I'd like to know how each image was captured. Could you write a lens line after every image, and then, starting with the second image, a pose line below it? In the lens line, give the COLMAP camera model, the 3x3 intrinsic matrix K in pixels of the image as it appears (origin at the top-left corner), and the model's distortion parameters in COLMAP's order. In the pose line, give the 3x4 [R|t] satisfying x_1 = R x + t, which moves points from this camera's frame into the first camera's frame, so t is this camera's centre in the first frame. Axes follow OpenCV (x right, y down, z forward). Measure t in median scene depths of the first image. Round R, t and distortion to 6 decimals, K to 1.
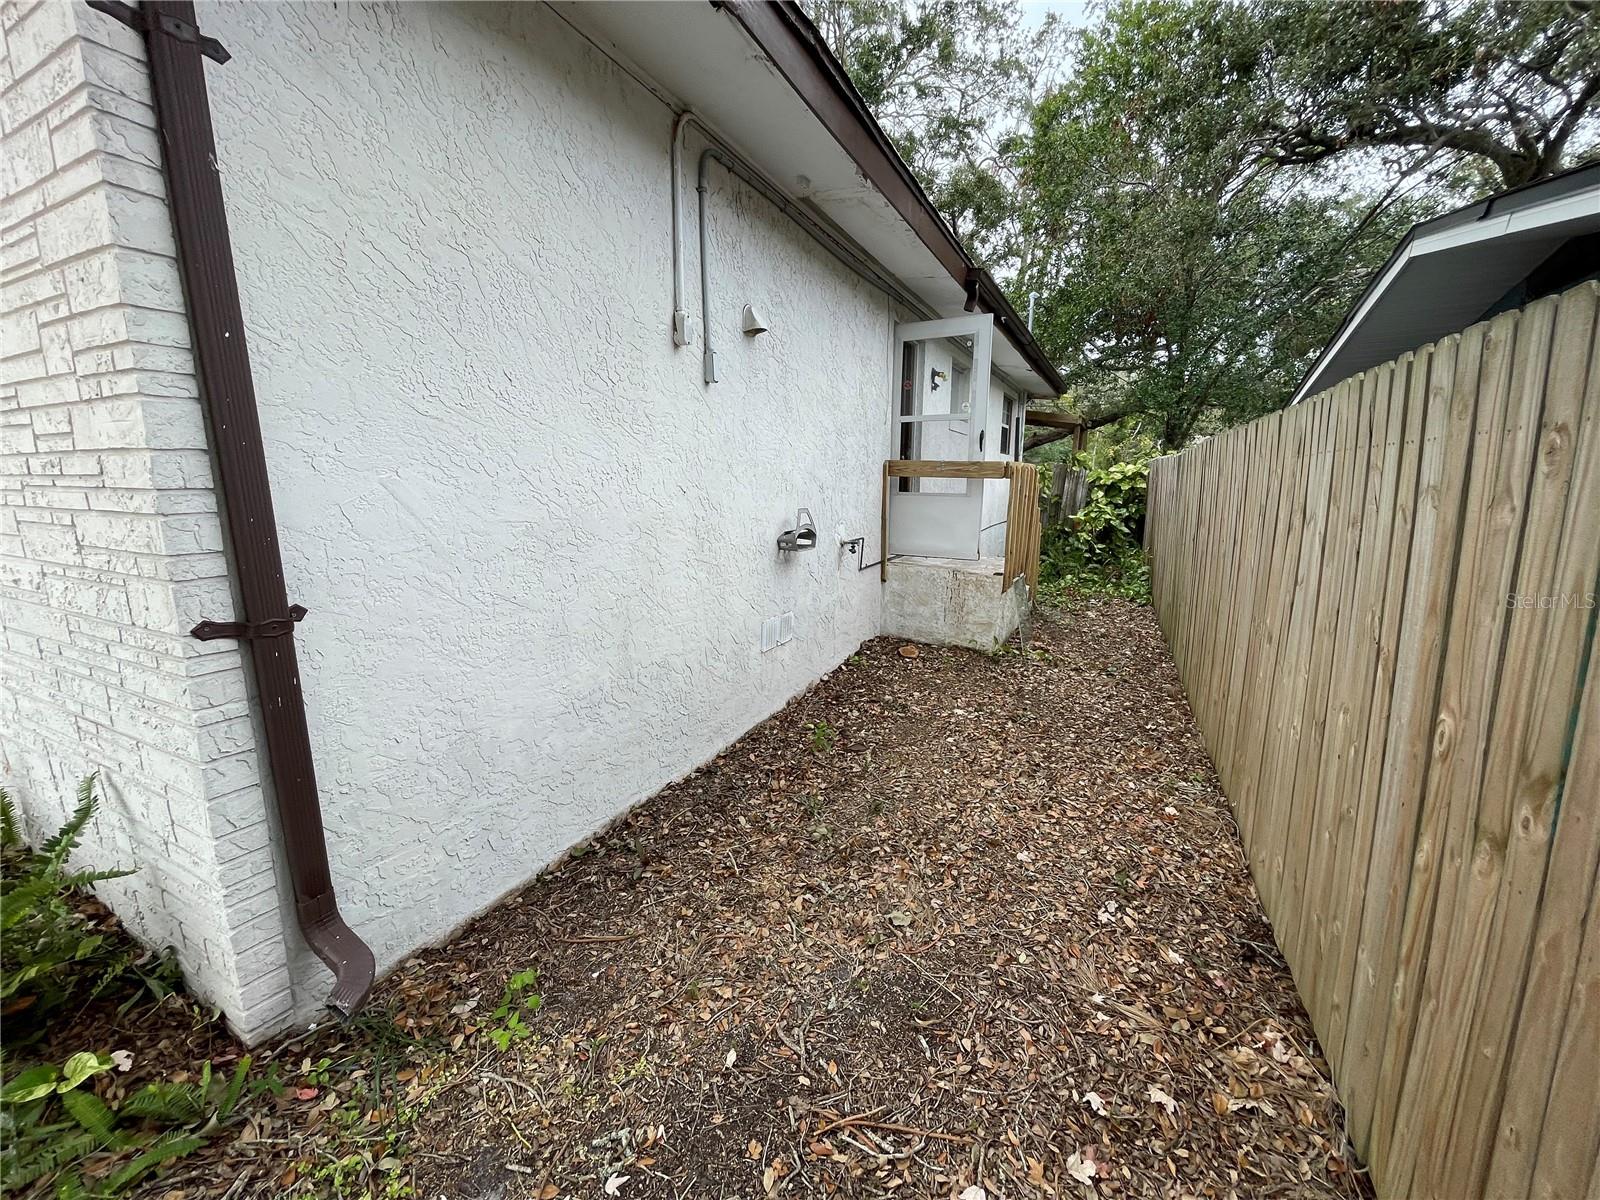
lens RADIAL K [[645.4, 0, 801.4], [0, 645.4, 592.0], [0, 0, 1]] dist [-0.001898, 0.000058]
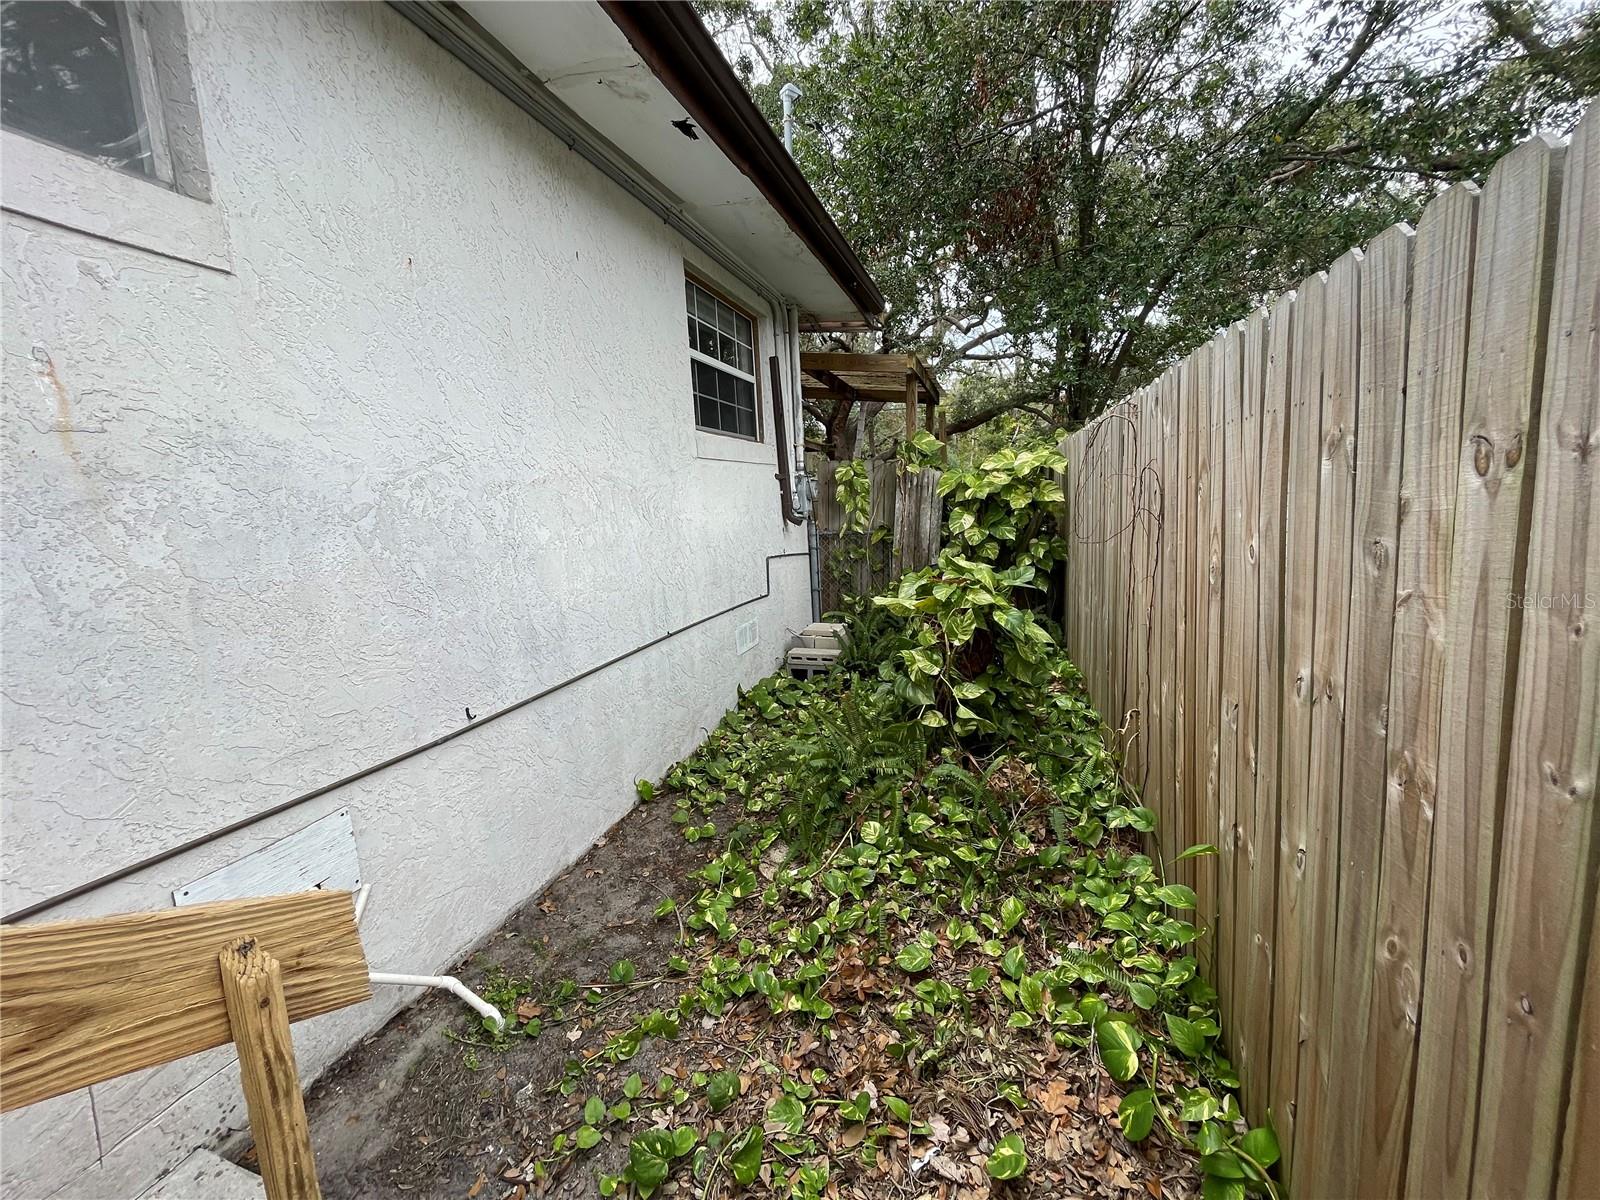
lens RADIAL K [[645.4, 0, 800.4], [0, 645.4, 595.7], [0, 0, 1]] dist [-0.001898, 0.000058]
pose [[0.986487, -0.075451, 0.145434, 0.284325], [0.080637, 0.996289, -0.030092, -0.097349], [-0.142624, 0.041413, 0.988910, 0.584845]]
